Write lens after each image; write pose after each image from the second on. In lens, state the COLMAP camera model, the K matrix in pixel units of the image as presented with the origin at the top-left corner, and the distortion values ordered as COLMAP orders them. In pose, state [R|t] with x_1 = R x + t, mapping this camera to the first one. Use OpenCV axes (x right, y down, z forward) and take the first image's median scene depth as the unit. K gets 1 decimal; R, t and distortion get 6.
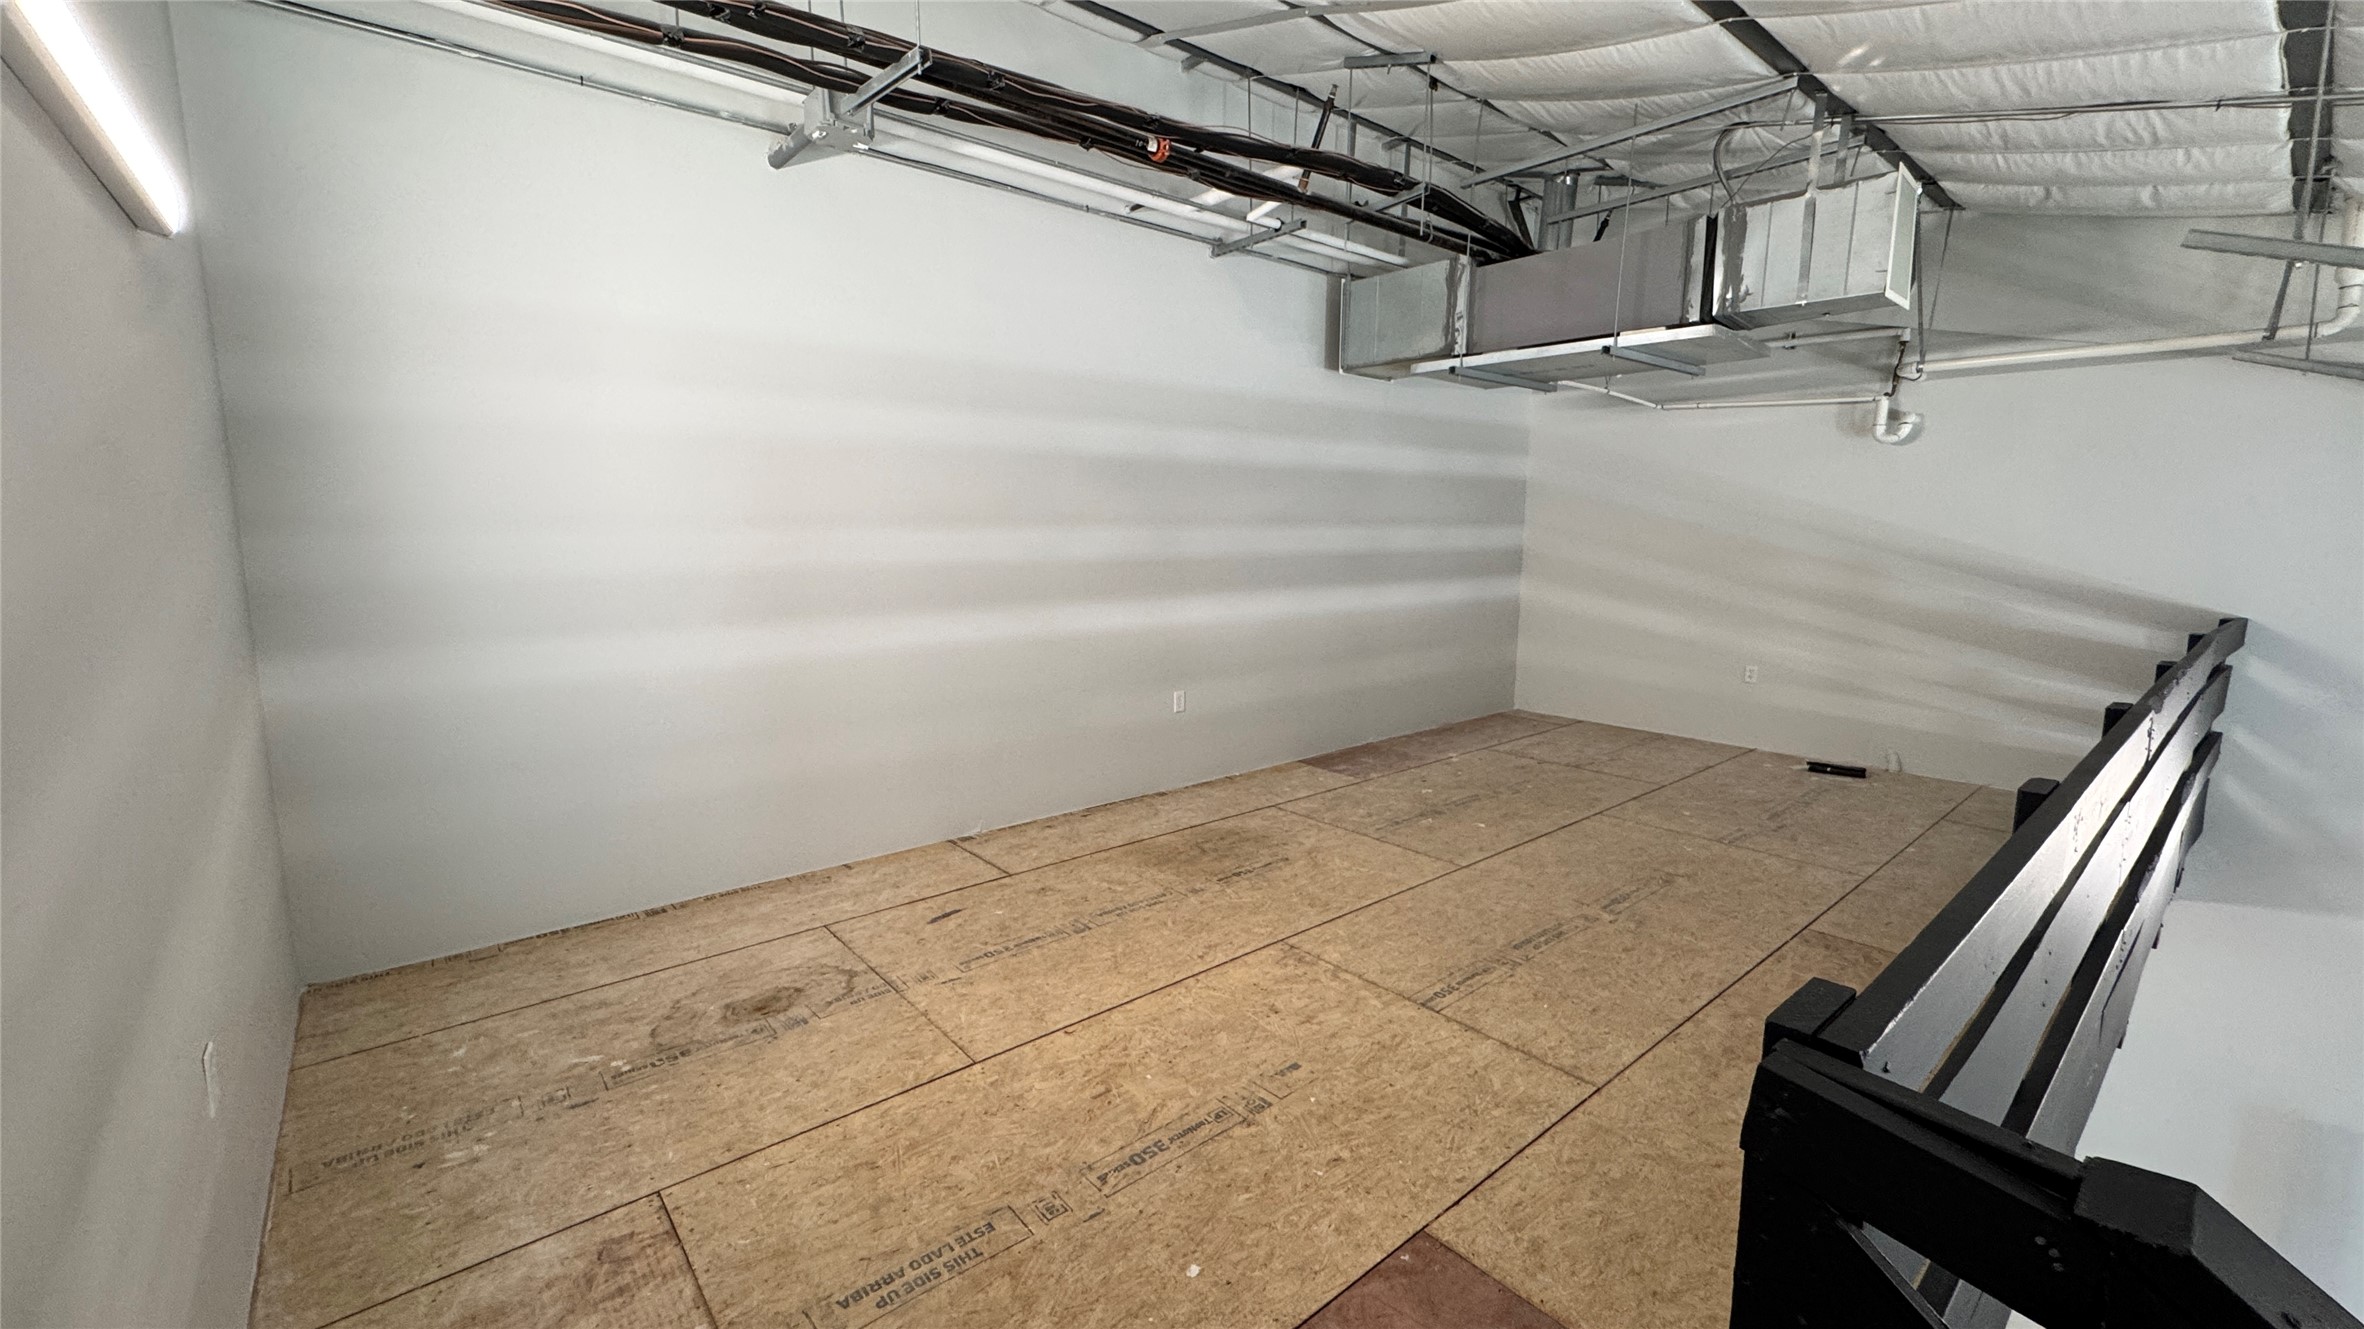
lens RADIAL K [[946.7, 0, 1179.0], [0, 946.7, 656.3], [0, 0, 1]] dist [-0.001290, -0.000250]
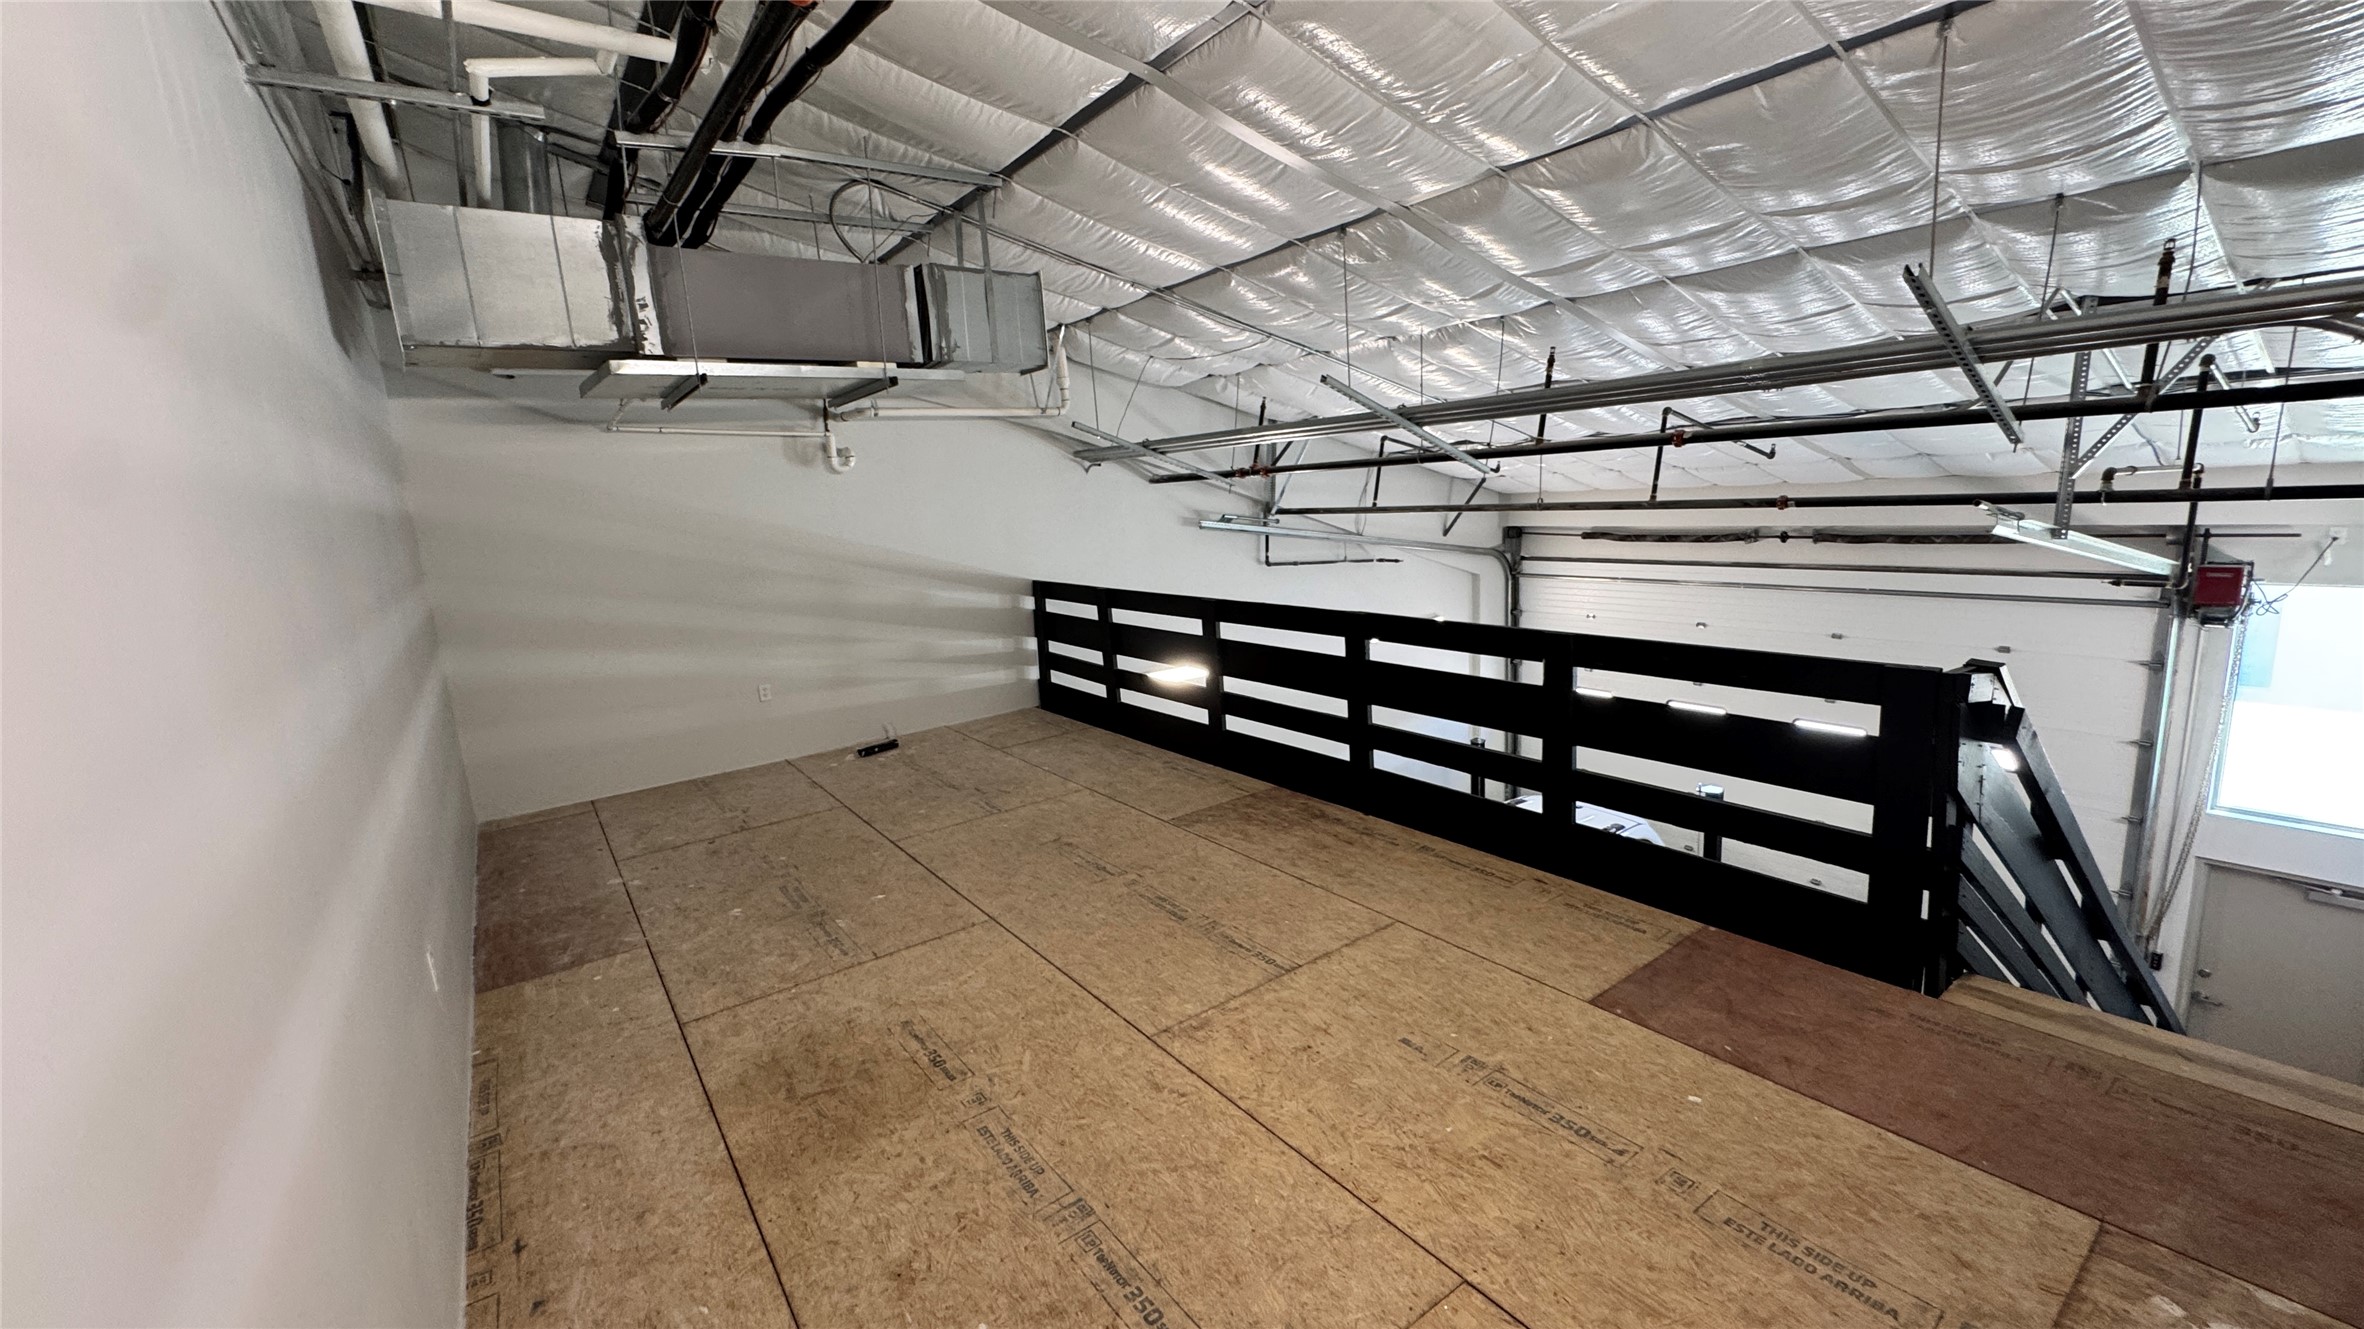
lens RADIAL K [[946.7, 0, 1172.1], [0, 946.7, 670.5], [0, 0, 1]] dist [-0.001290, -0.000250]
pose [[0.072666, -0.198376, 0.977429, -0.577128], [0.203576, 0.962337, 0.180178, -0.155757], [-0.976359, 0.185888, 0.110314, 0.684150]]
